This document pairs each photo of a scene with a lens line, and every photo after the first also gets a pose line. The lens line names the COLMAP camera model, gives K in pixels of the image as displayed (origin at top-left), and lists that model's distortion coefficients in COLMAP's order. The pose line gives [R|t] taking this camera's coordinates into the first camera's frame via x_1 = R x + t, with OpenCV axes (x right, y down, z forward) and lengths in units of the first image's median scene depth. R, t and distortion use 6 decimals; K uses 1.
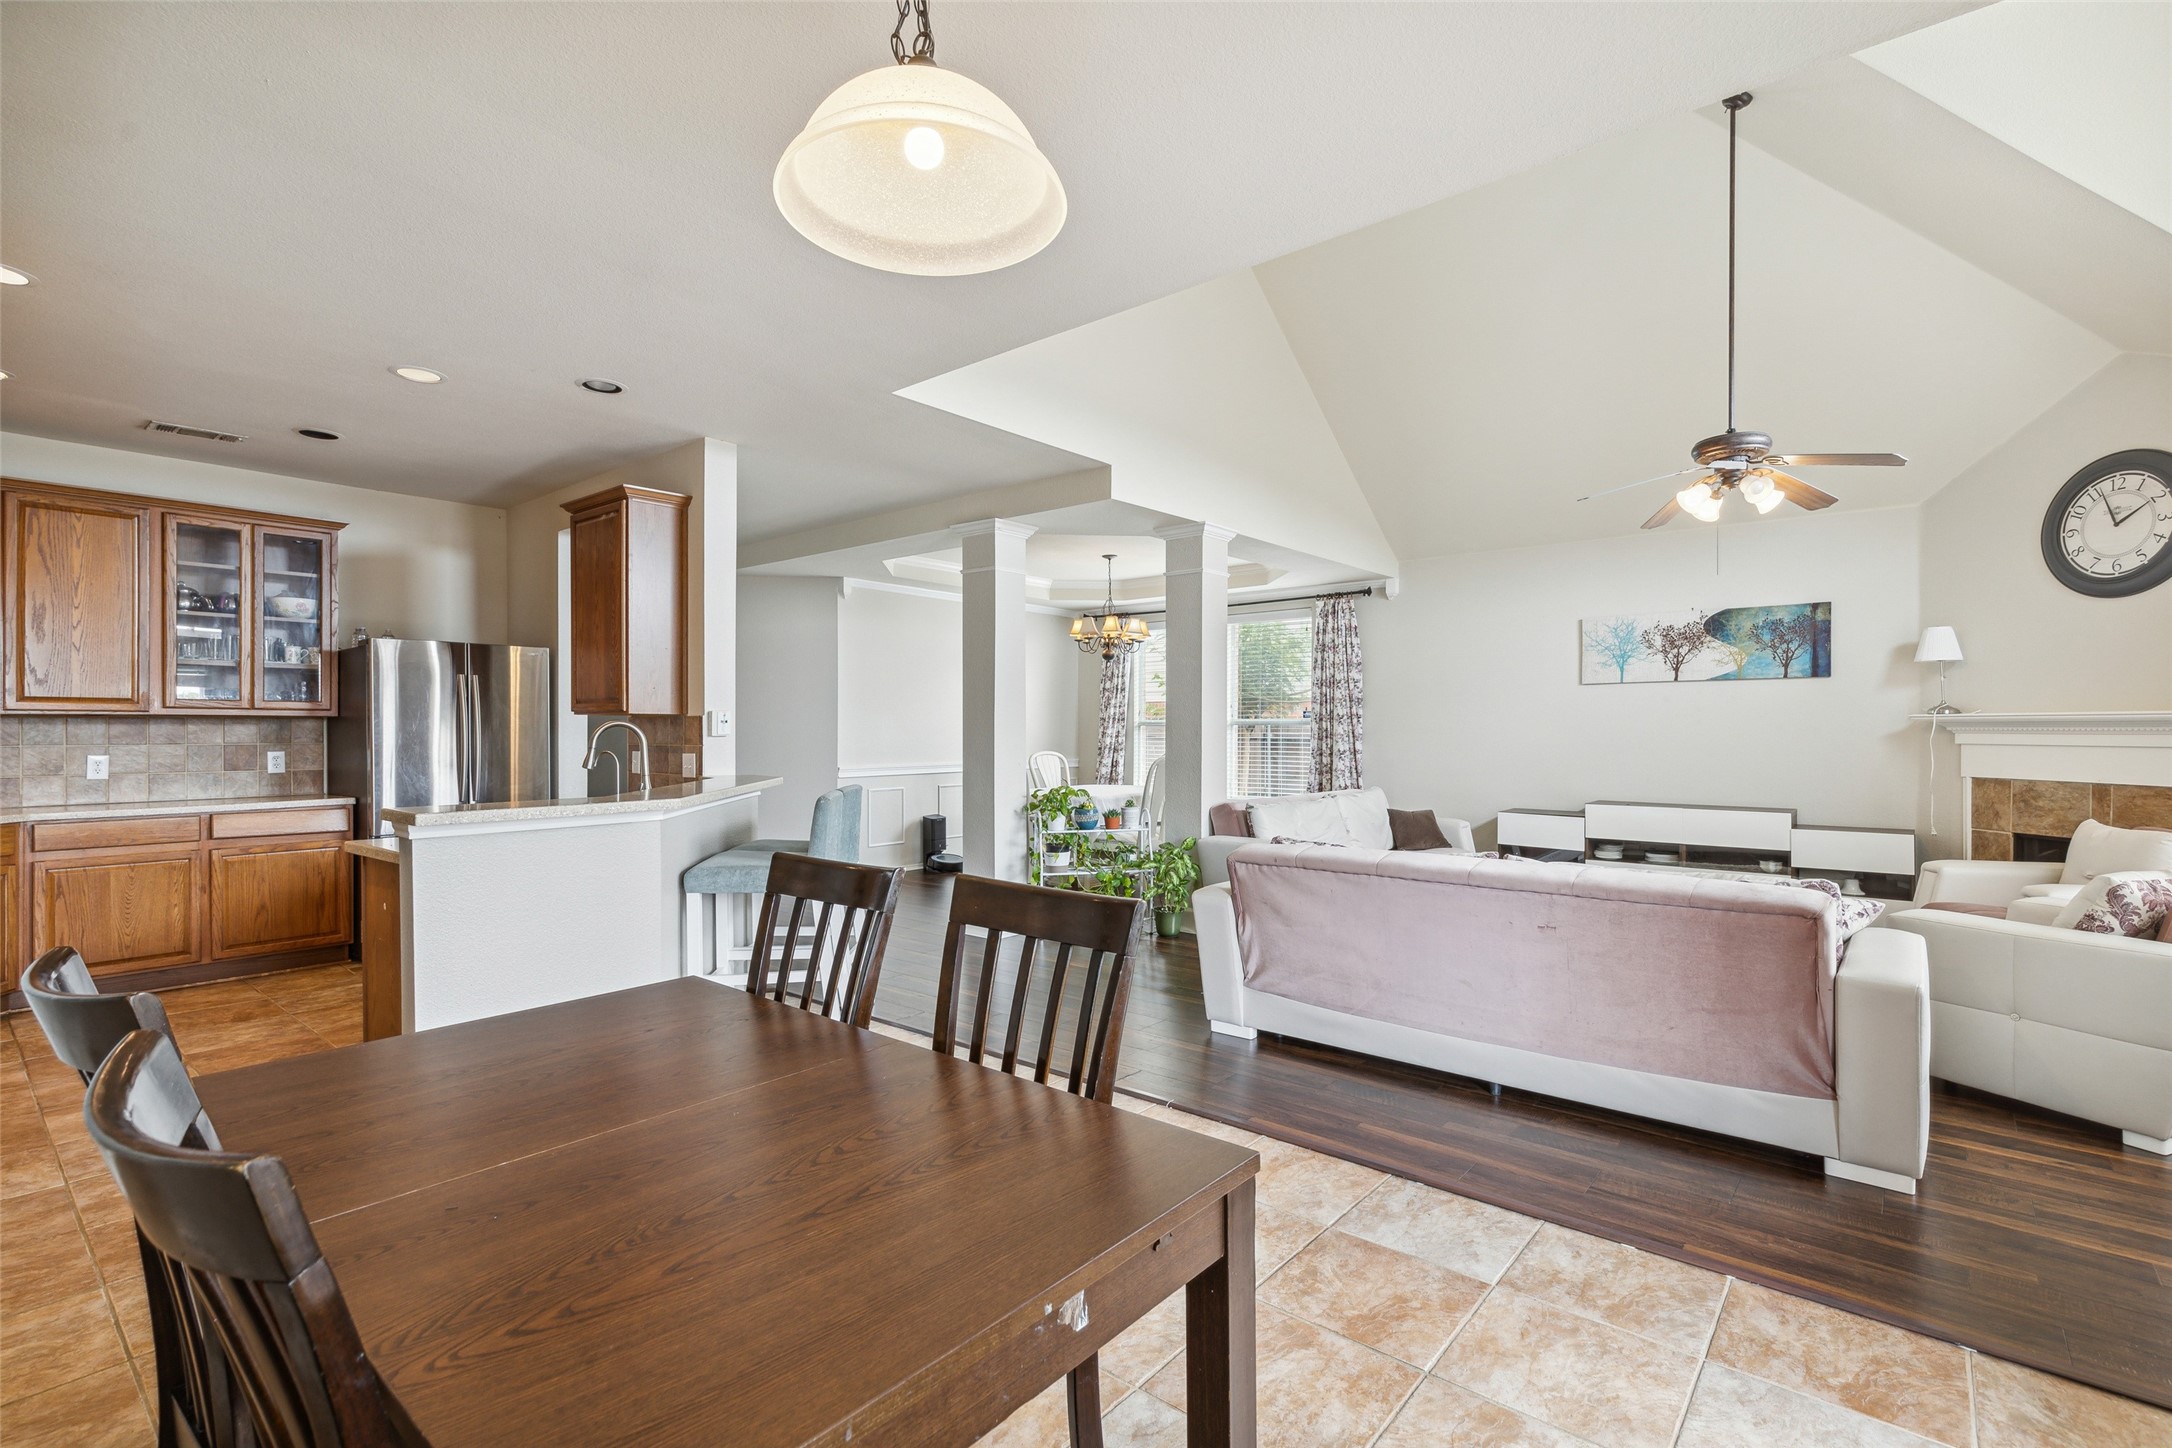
lens RADIAL K [[996.1, 0, 1078.1], [0, 996.1, 727.7], [0, 0, 1]] dist [0.013816, -0.002053]
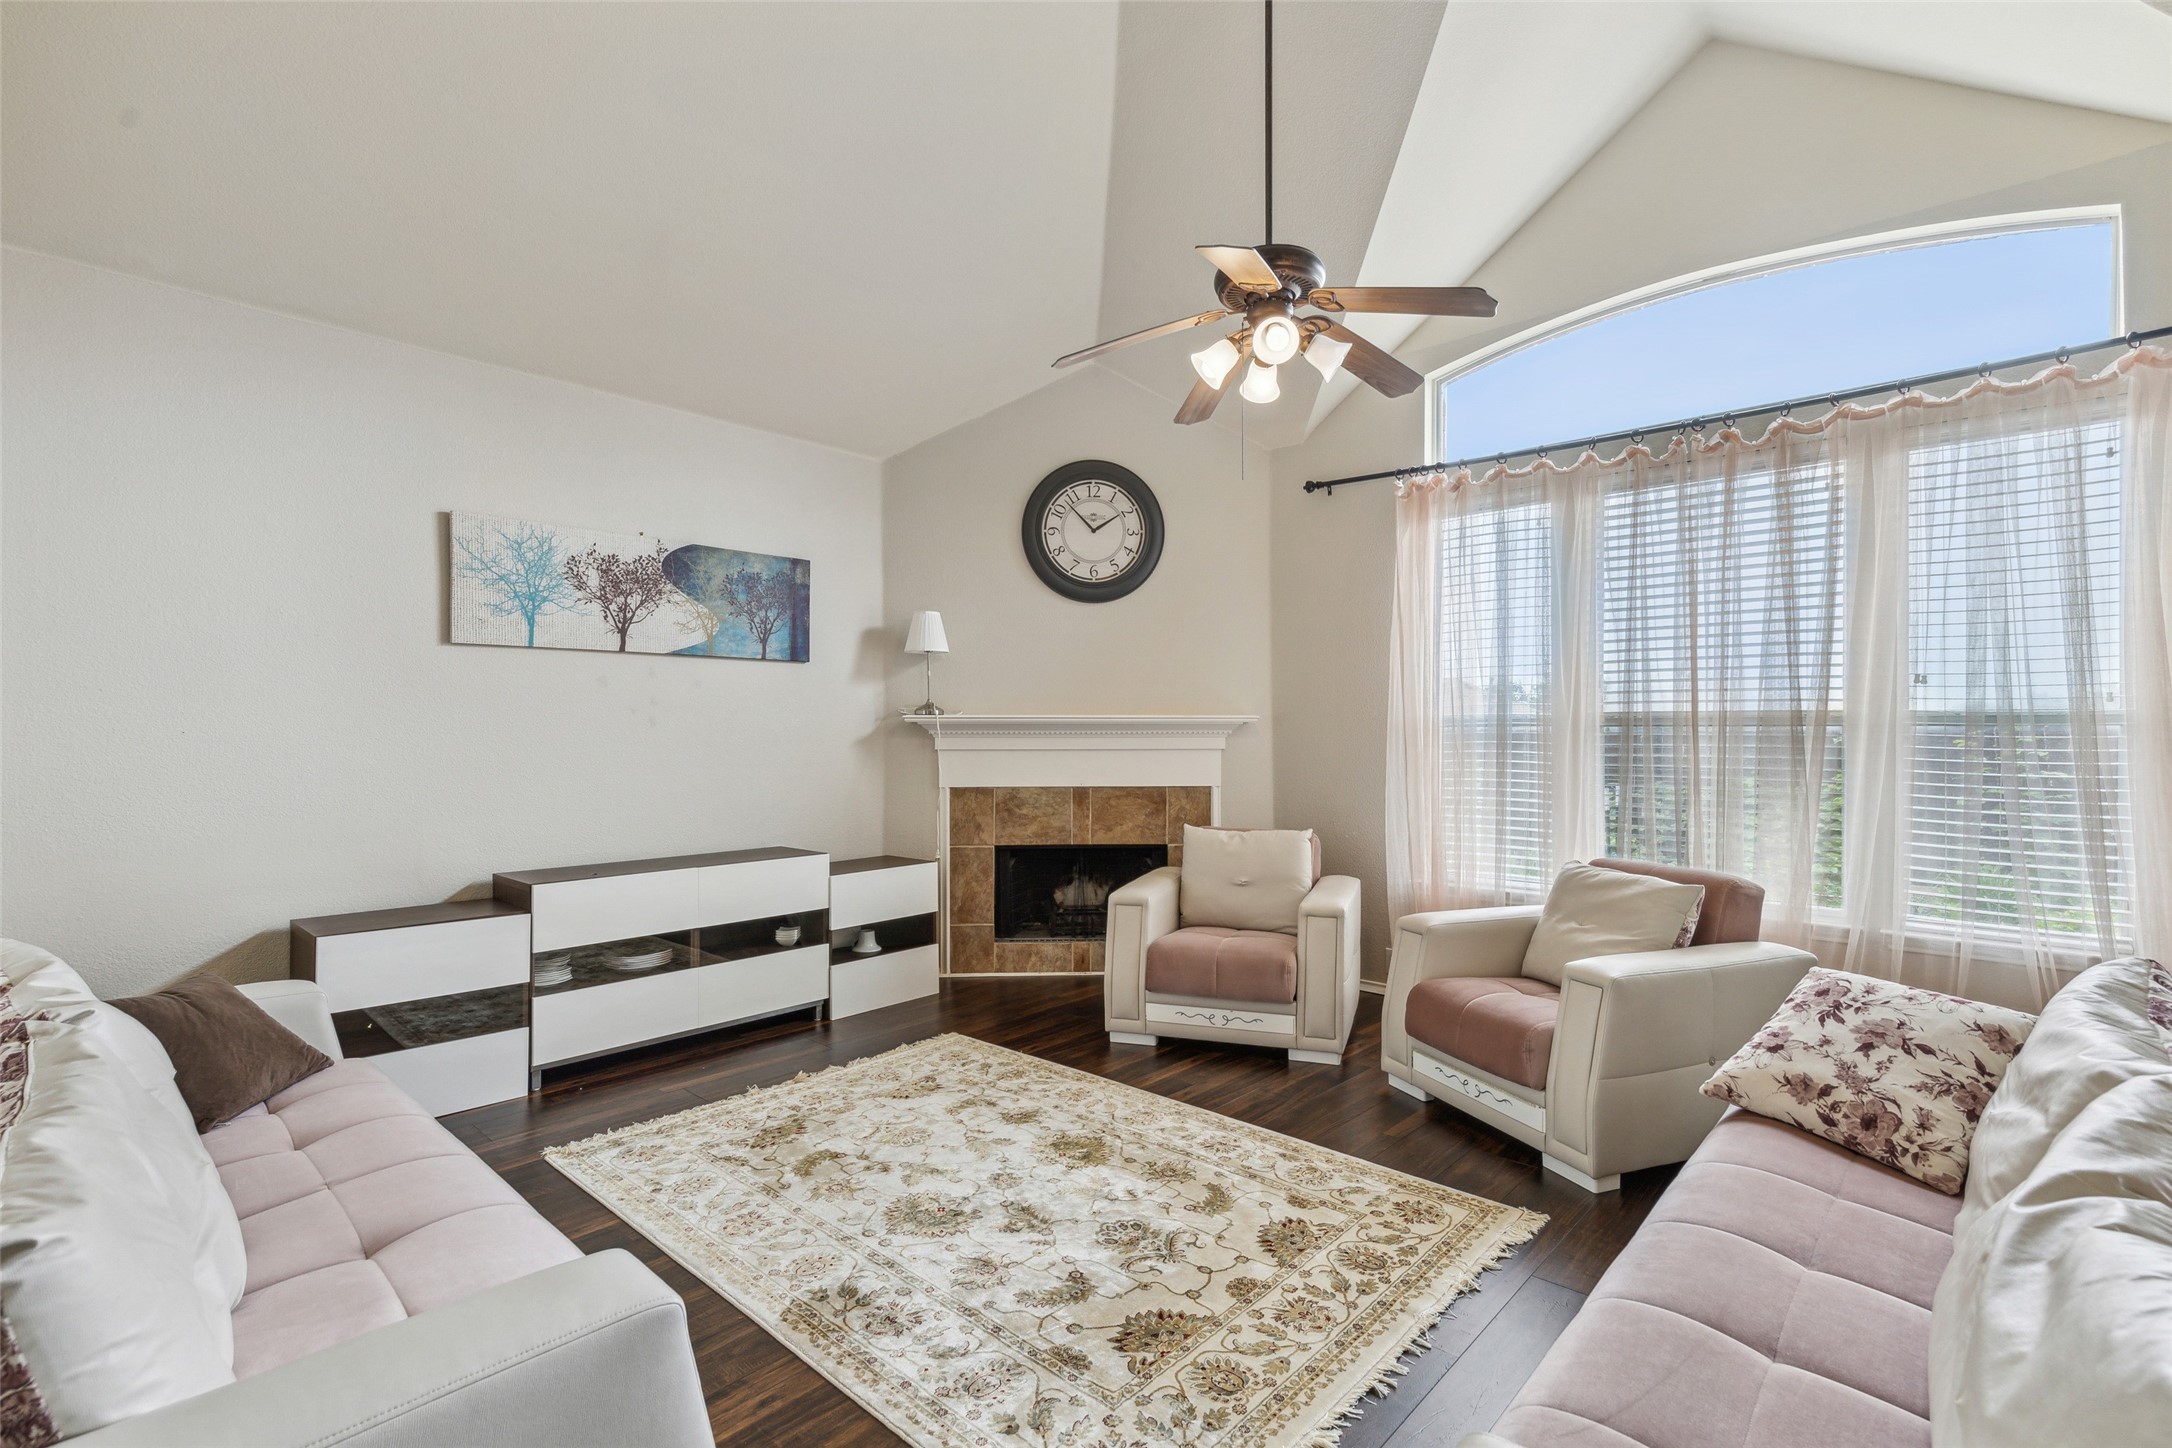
lens RADIAL K [[996.1, 0, 1102.9], [0, 996.1, 727.4], [0, 0, 1]] dist [0.013816, -0.002053]
pose [[0.021820, 0.002857, 0.999758, 0.021386], [0.000588, 0.999996, -0.002871, -0.000601], [-0.999762, 0.000651, 0.021818, 0.763457]]
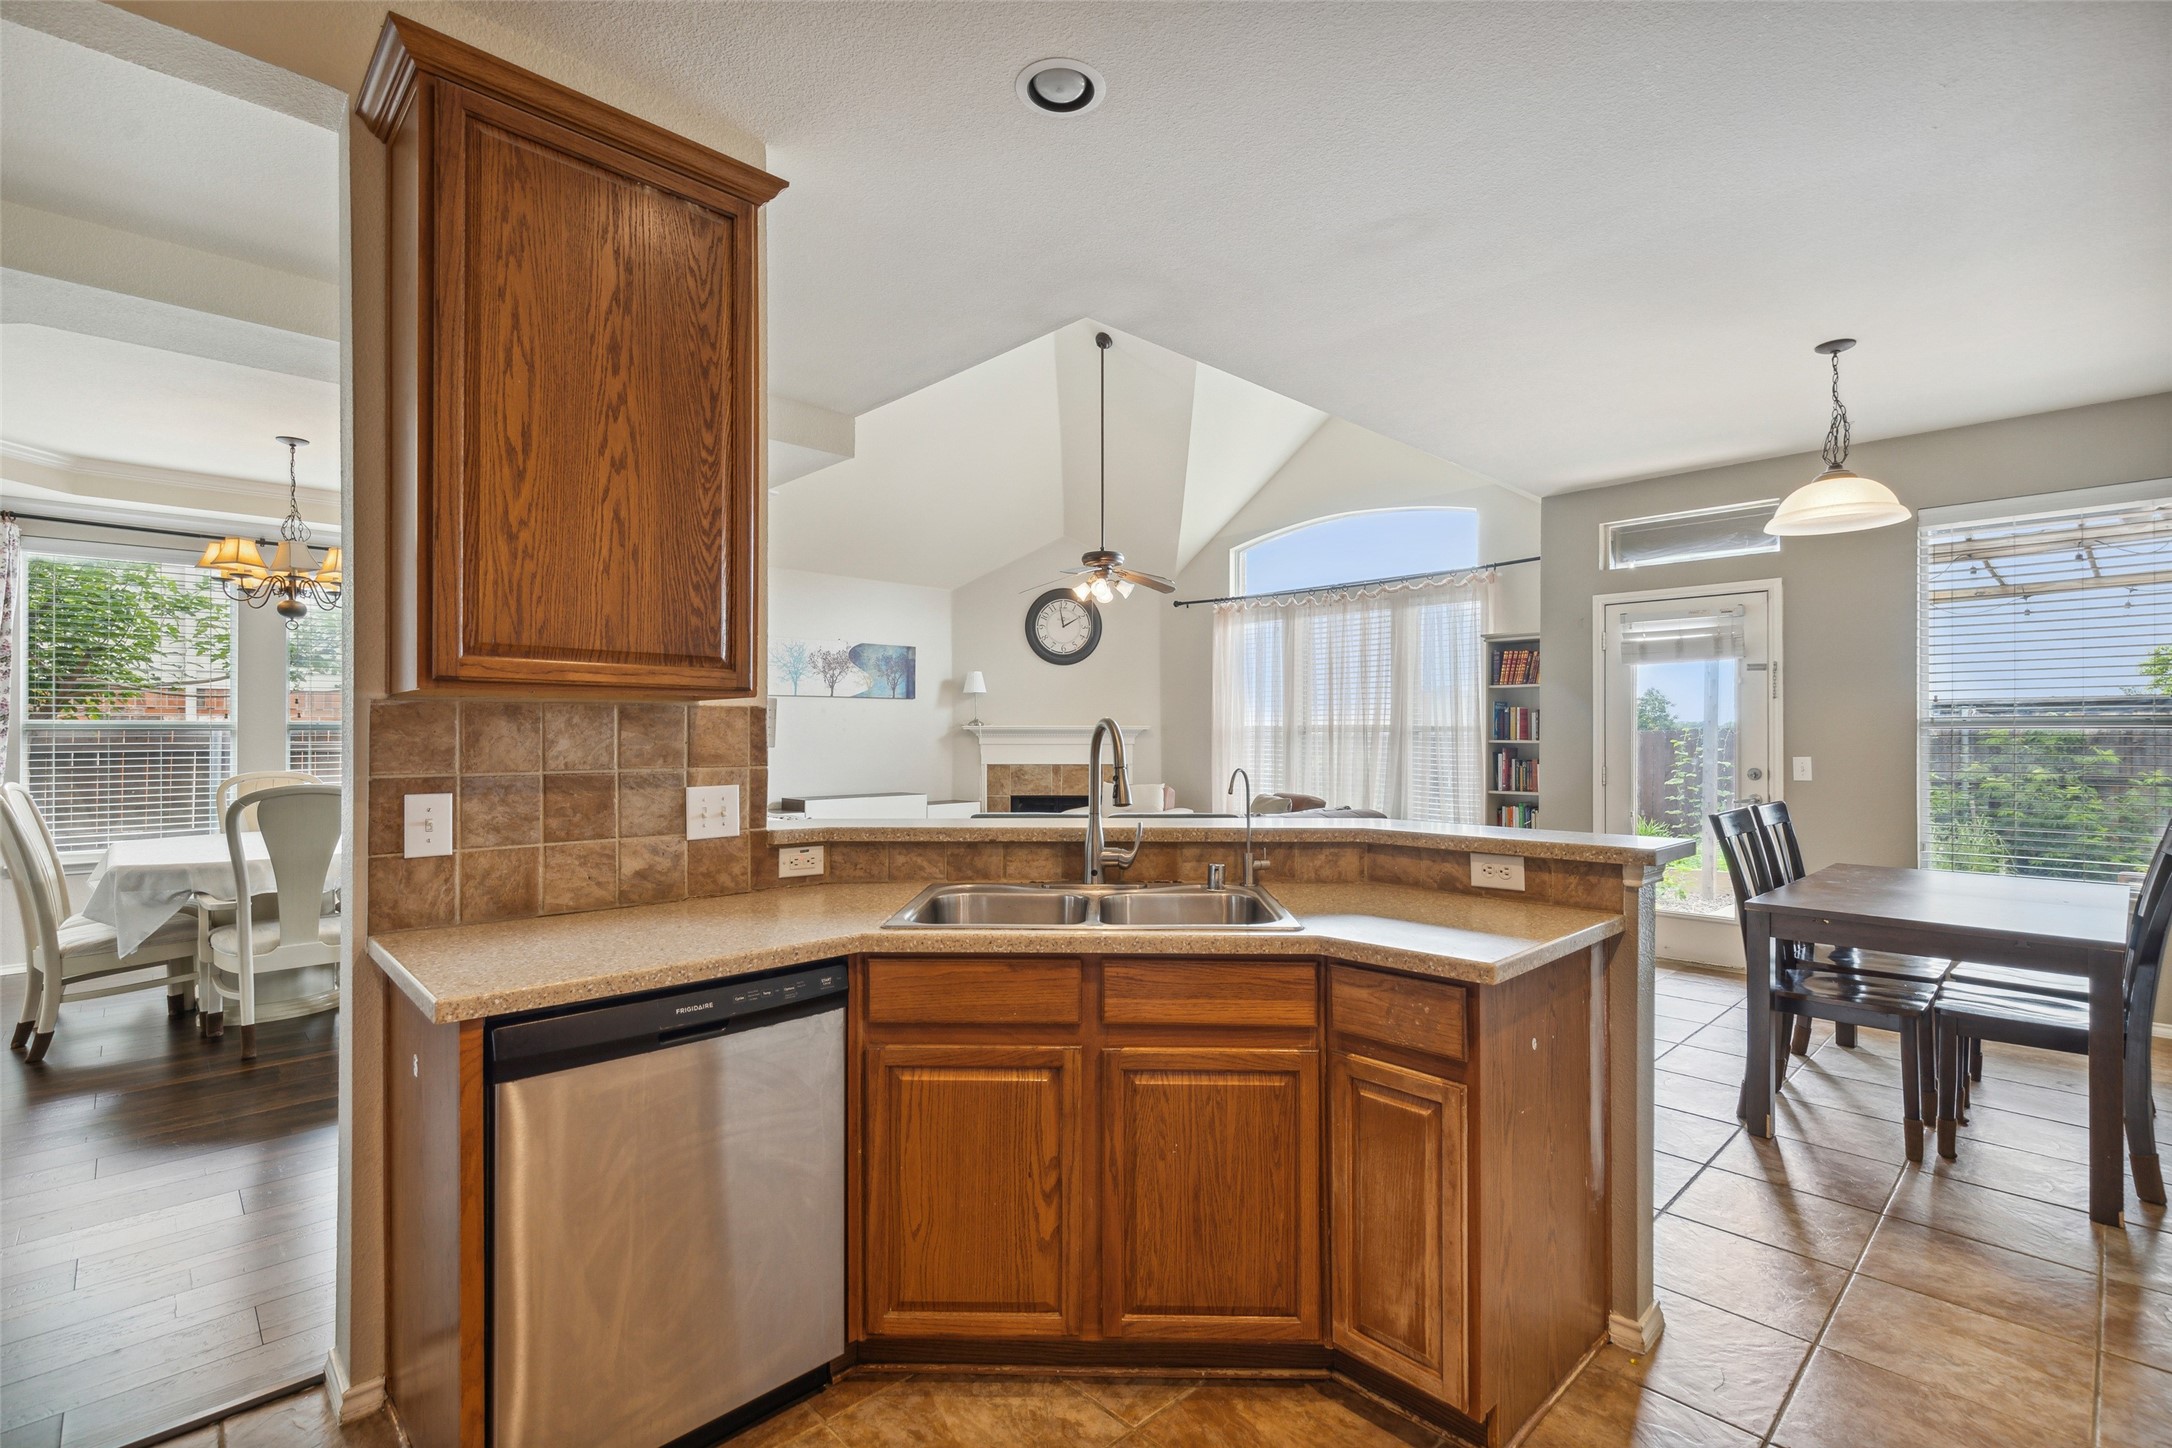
lens RADIAL K [[996.1, 0, 1076.5], [0, 996.1, 729.8], [0, 0, 1]] dist [0.013816, -0.002053]
pose [[0.105826, 0.006088, 0.994366, -0.646225], [0.000407, 0.999981, -0.006166, 0.002522], [-0.994385, 0.001057, 0.105822, 0.613997]]
